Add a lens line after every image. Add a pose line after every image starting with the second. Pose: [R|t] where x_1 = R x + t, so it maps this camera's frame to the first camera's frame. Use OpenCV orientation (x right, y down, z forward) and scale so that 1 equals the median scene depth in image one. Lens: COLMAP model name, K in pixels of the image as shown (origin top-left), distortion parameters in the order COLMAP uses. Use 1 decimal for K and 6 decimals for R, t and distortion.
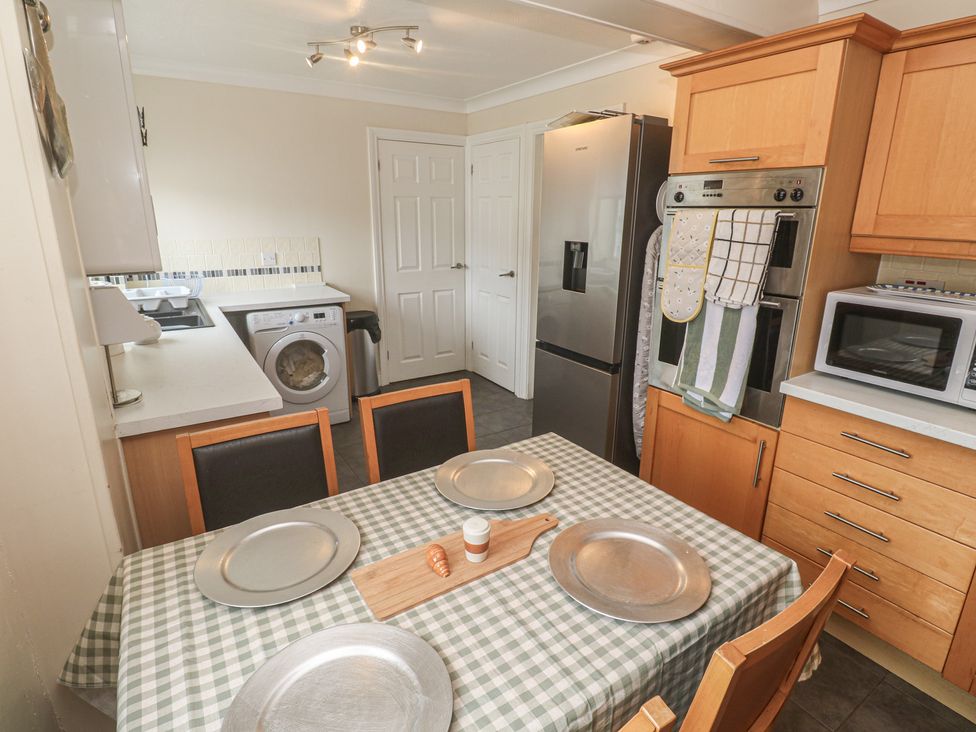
lens RADIAL K [[519.4, 0, 500.0], [0, 519.4, 356.1], [0, 0, 1]] dist [0.002872, -0.016312]
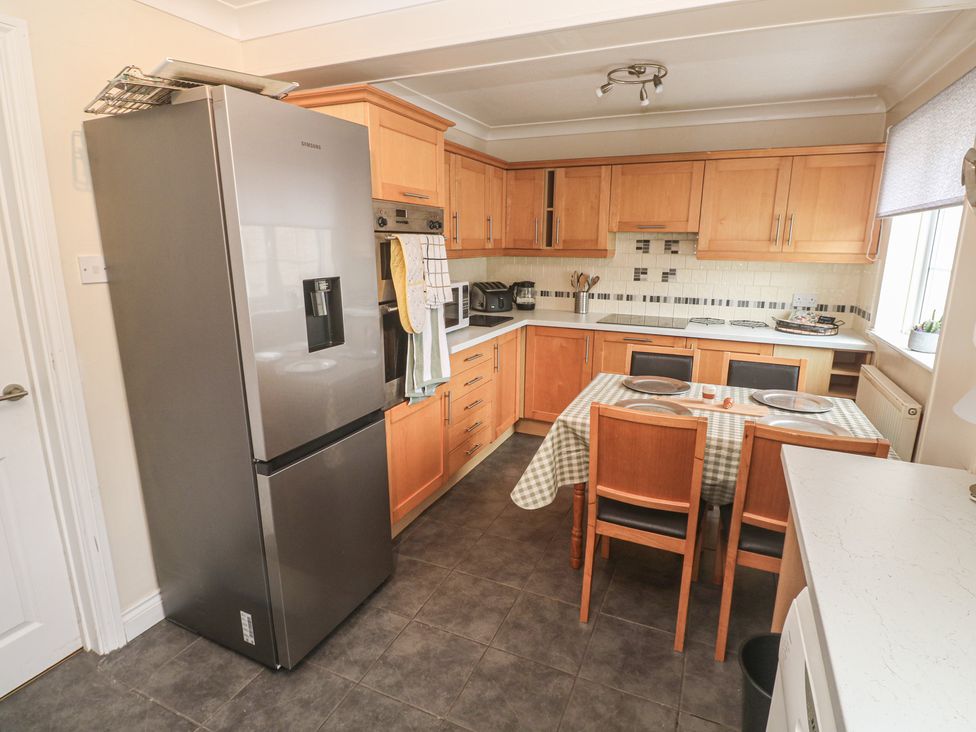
lens RADIAL K [[519.4, 0, 500.0], [0, 519.4, 356.1], [0, 0, 1]] dist [0.002872, -0.016312]
pose [[-0.539317, -0.197191, 0.818690, -0.936901], [0.211514, 0.909310, 0.358354, -0.531125], [-0.815106, 0.366431, -0.448698, 1.891561]]
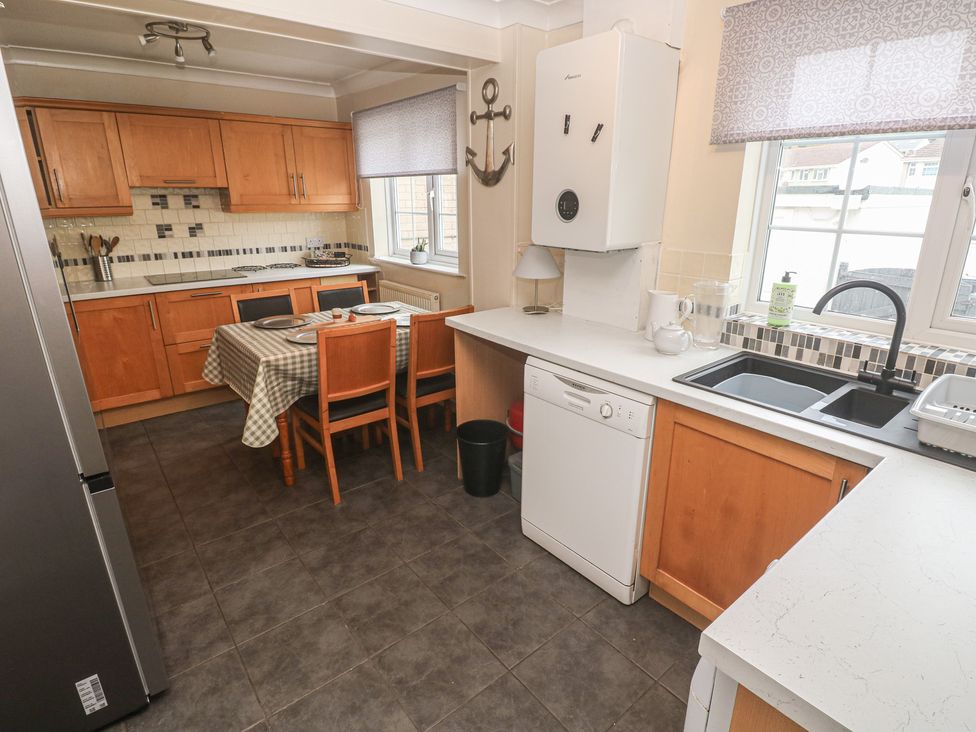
lens RADIAL K [[519.4, 0, 500.0], [0, 519.4, 356.1], [0, 0, 1]] dist [0.002872, -0.016312]
pose [[-0.993677, 0.019430, -0.110582, -0.513597], [-0.043540, 0.841154, 0.539040, -0.705861], [0.103490, 0.540446, -0.834990, 2.485272]]
